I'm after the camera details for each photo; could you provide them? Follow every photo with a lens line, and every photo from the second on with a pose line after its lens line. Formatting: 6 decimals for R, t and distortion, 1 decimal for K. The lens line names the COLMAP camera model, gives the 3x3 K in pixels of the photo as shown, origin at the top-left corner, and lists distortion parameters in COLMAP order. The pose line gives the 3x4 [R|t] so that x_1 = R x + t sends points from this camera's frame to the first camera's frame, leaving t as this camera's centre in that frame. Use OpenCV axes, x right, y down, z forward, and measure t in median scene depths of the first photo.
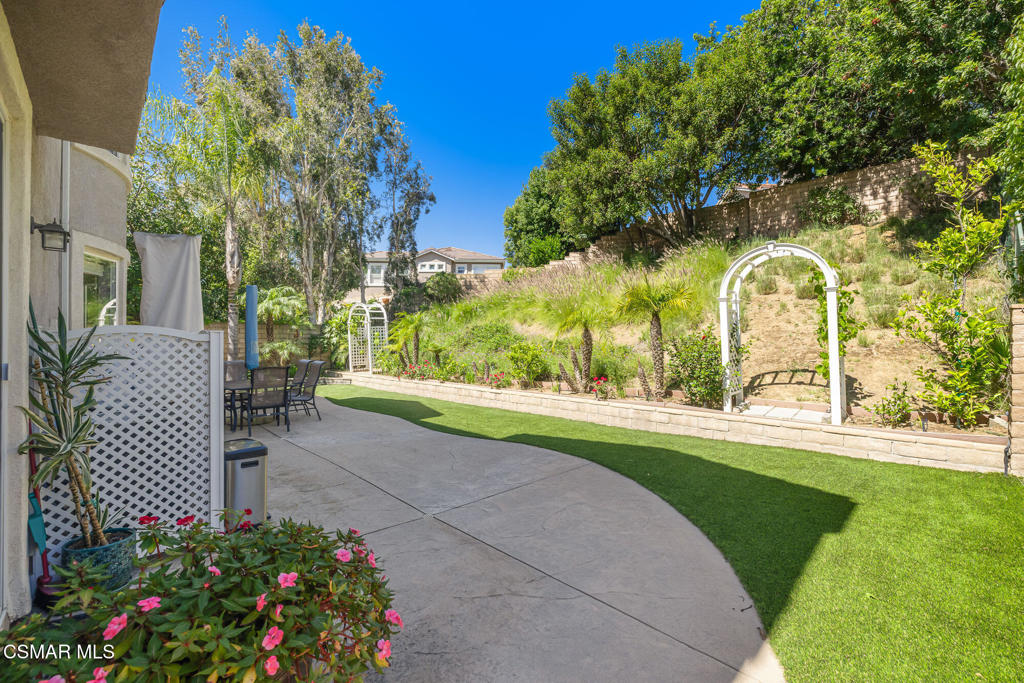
lens RADIAL K [[434.9, 0, 509.8], [0, 434.9, 343.1], [0, 0, 1]] dist [0.001319, 0.000060]
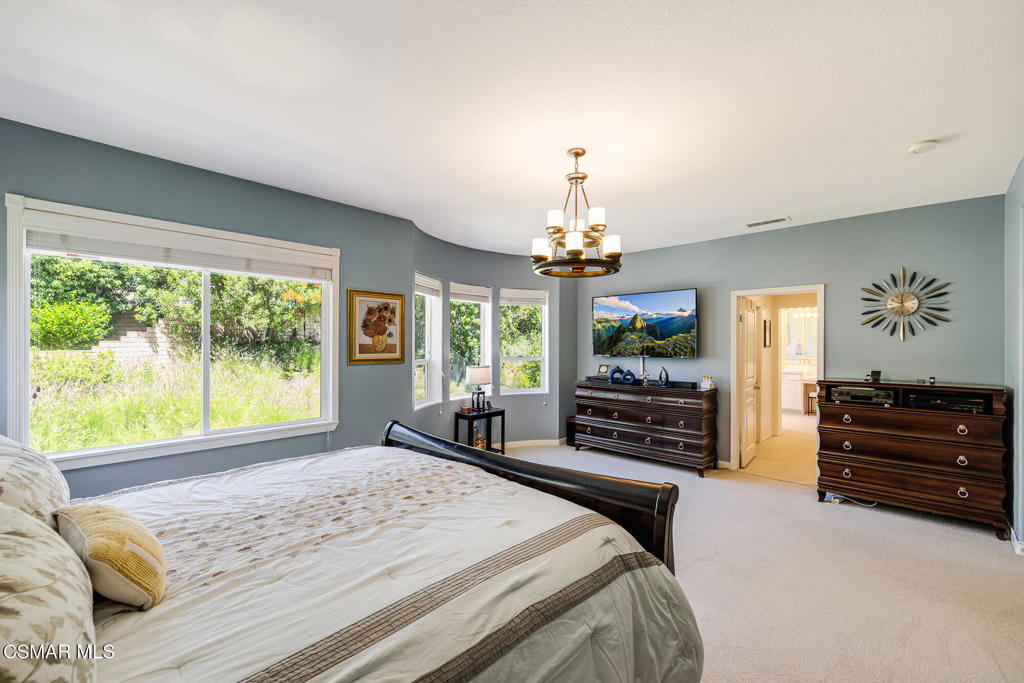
lens RADIAL K [[434.9, 0, 509.8], [0, 434.9, 343.1], [0, 0, 1]] dist [0.001319, 0.000060]
pose [[-0.051651, 0.004860, 0.998653, -0.956534], [-0.000984, 0.999987, -0.004917, -0.263472], [-0.998665, -0.001236, -0.051646, 0.519956]]
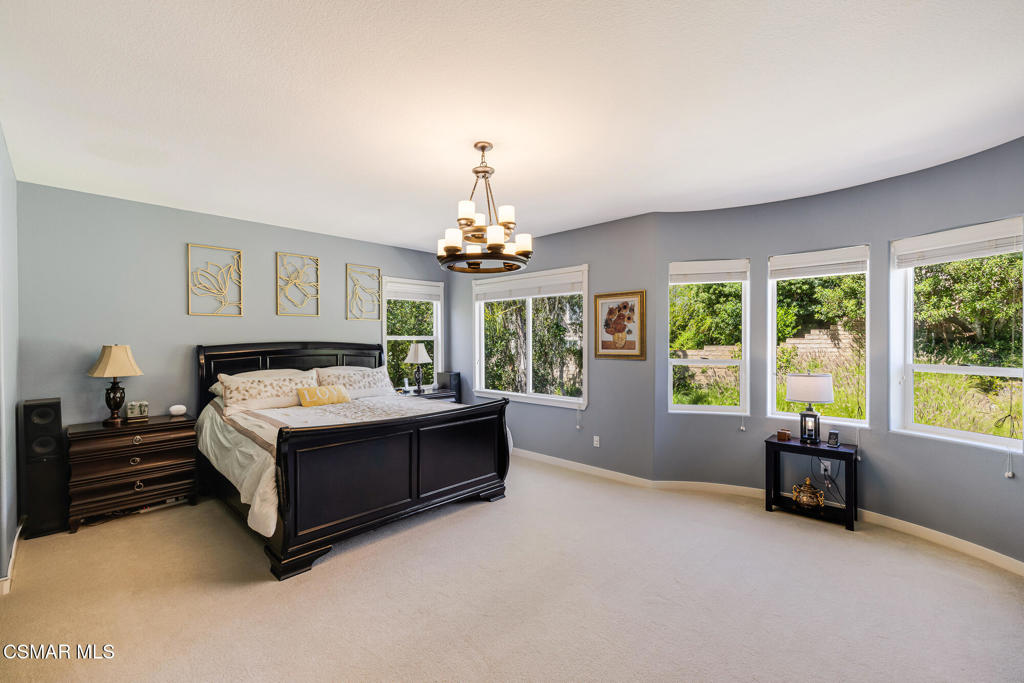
lens RADIAL K [[434.9, 0, 509.8], [0, 434.9, 343.1], [0, 0, 1]] dist [0.001319, 0.000060]
pose [[0.999090, 0.001202, 0.042628, -0.712829], [-0.001401, 0.999988, 0.004624, -0.263914], [-0.042622, -0.004680, 0.999080, 0.230817]]
